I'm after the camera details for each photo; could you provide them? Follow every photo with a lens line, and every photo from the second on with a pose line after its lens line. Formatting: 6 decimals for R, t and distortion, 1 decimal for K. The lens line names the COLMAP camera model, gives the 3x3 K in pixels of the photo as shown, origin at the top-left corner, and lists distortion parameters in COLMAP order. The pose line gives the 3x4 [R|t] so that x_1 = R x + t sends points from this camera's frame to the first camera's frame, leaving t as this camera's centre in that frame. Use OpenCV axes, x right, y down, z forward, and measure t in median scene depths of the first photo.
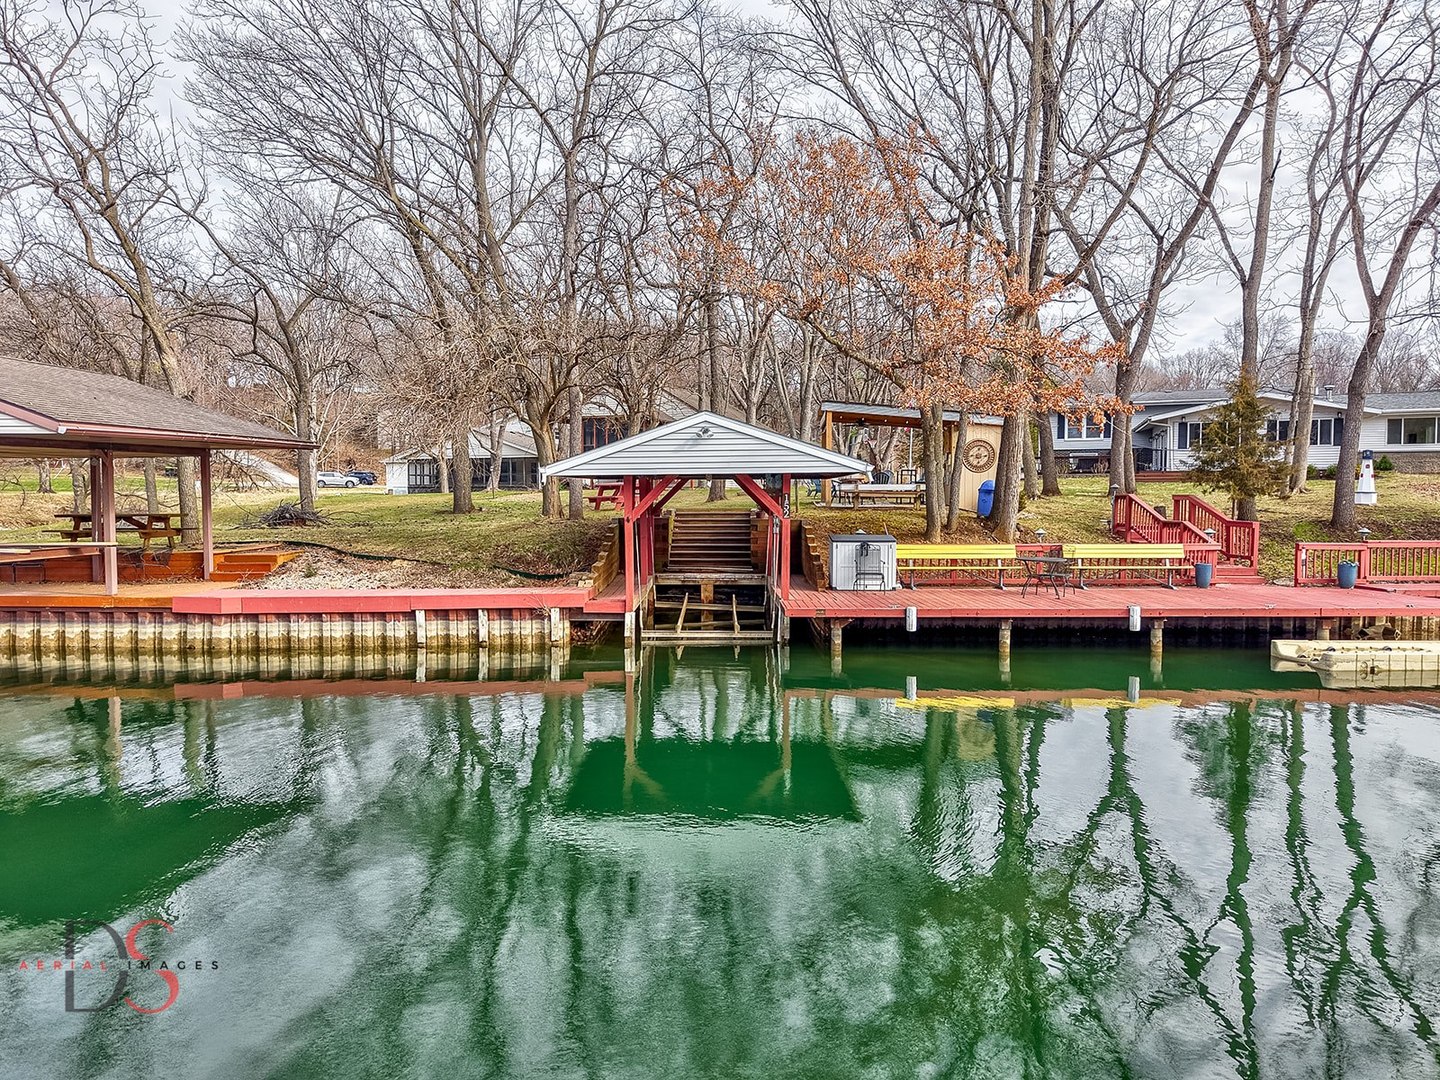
lens RADIAL K [[964.5, 0, 717.6], [0, 964.5, 548.3], [0, 0, 1]] dist [0.036306, -0.025895]
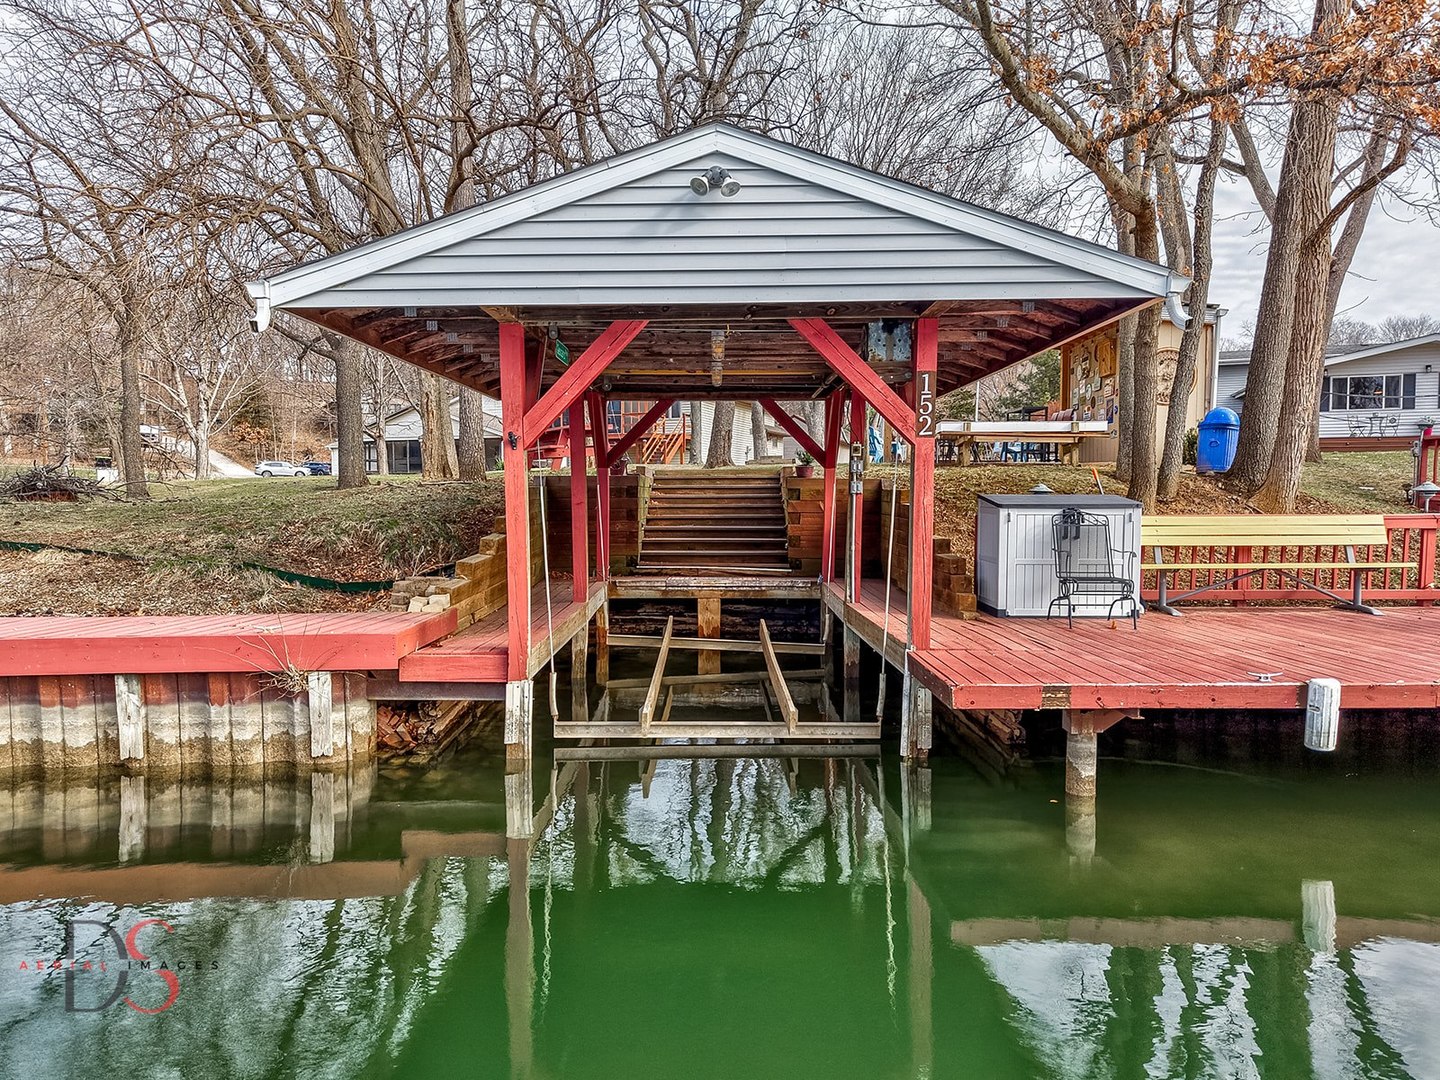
lens RADIAL K [[964.5, 0, 710.3], [0, 964.5, 544.7], [0, 0, 1]] dist [0.036306, -0.025895]
pose [[0.999997, -0.001121, 0.002334, -0.013397], [0.001131, 0.999990, -0.004274, 0.012031], [-0.002330, 0.004276, 0.999988, 0.548393]]
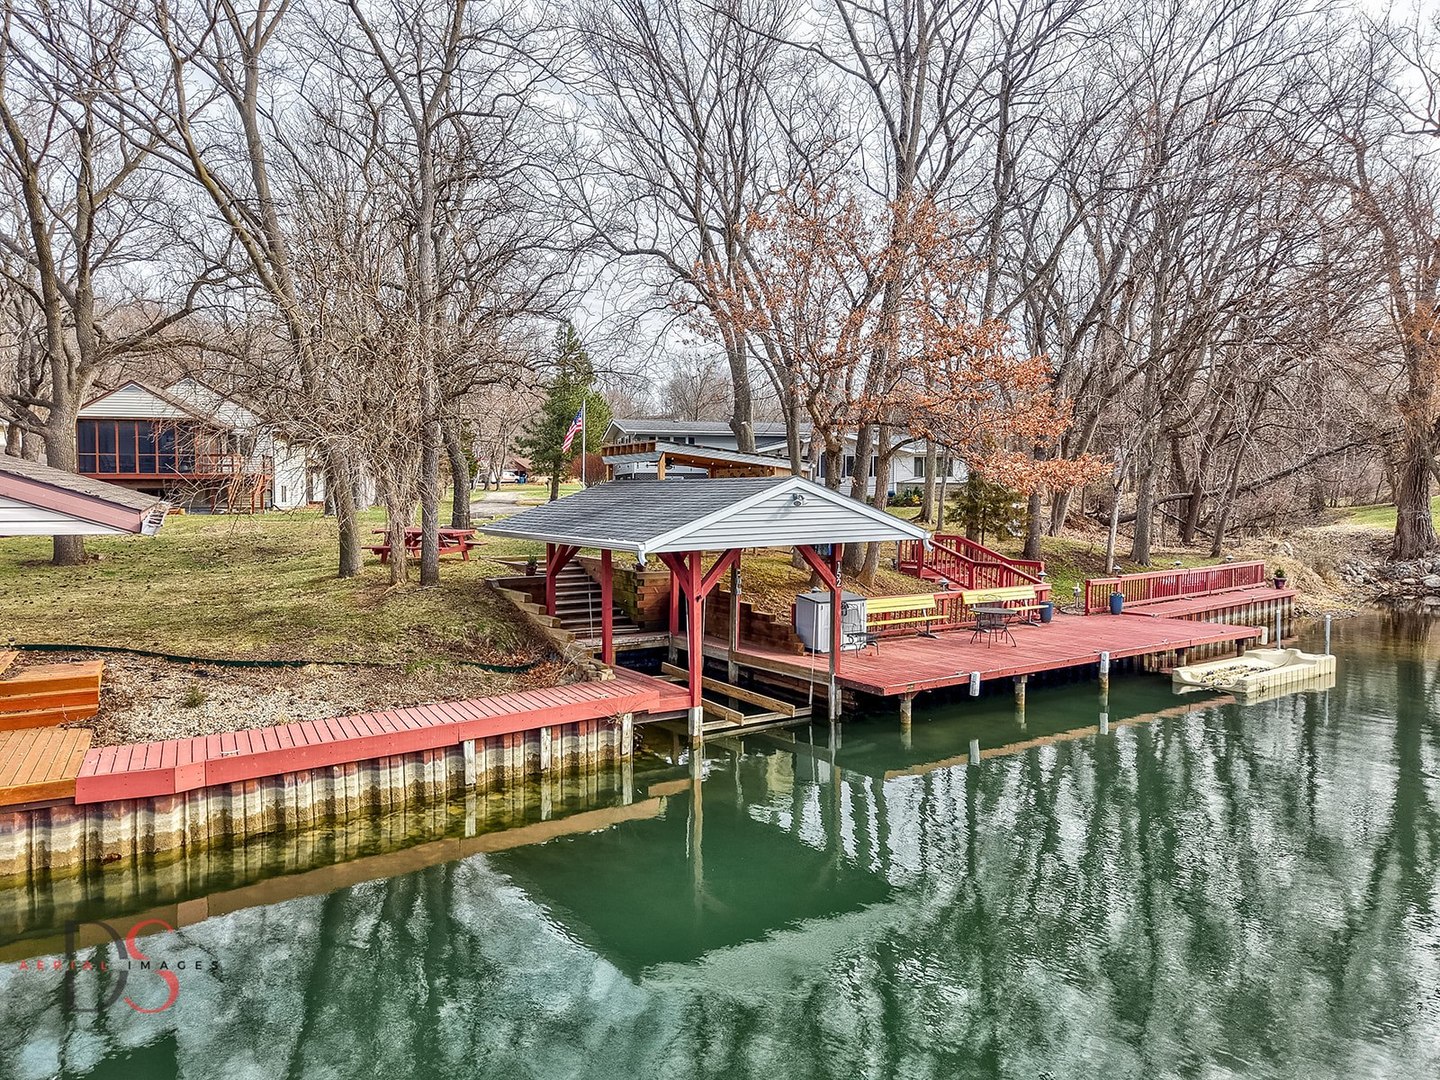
lens RADIAL K [[964.5, 0, 718.2], [0, 964.5, 537.5], [0, 0, 1]] dist [0.036306, -0.025895]
pose [[0.827967, -0.022989, 0.560305, -0.494277], [0.029676, 0.999556, -0.002842, -0.072129], [-0.559990, 0.018980, 0.828282, 0.253646]]
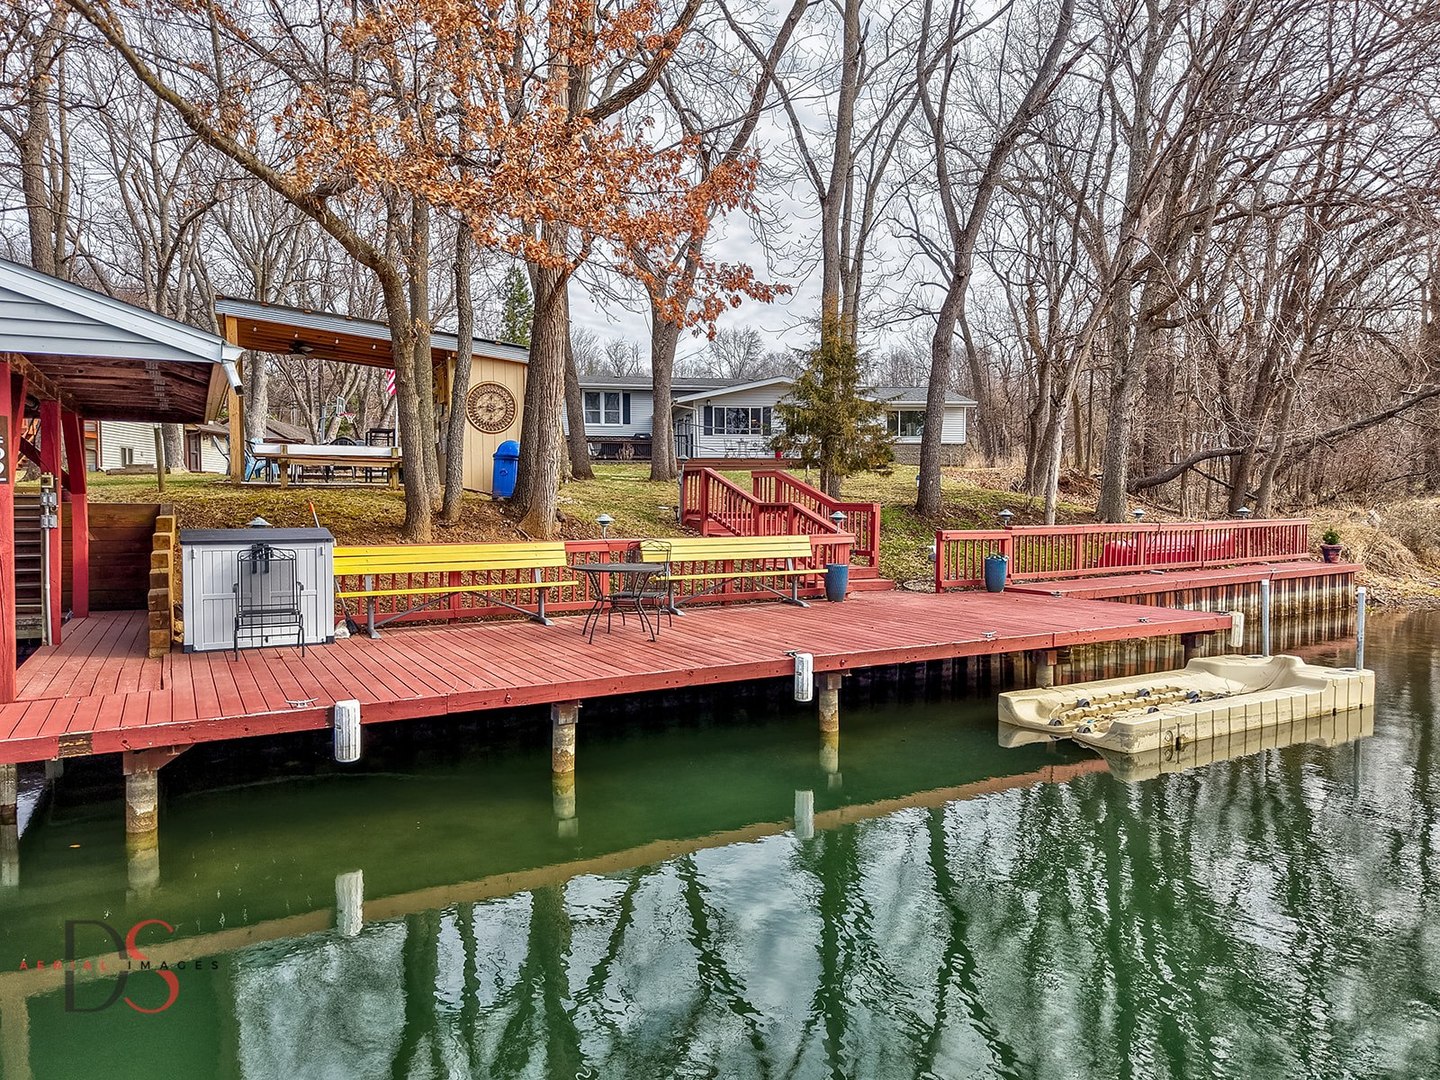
lens RADIAL K [[964.5, 0, 717.3], [0, 964.5, 540.8], [0, 0, 1]] dist [0.036306, -0.025895]
pose [[0.877943, -0.021685, 0.478274, 0.121089], [0.026167, 0.999654, -0.002709, -0.000703], [-0.478050, 0.014893, 0.878206, 0.477385]]
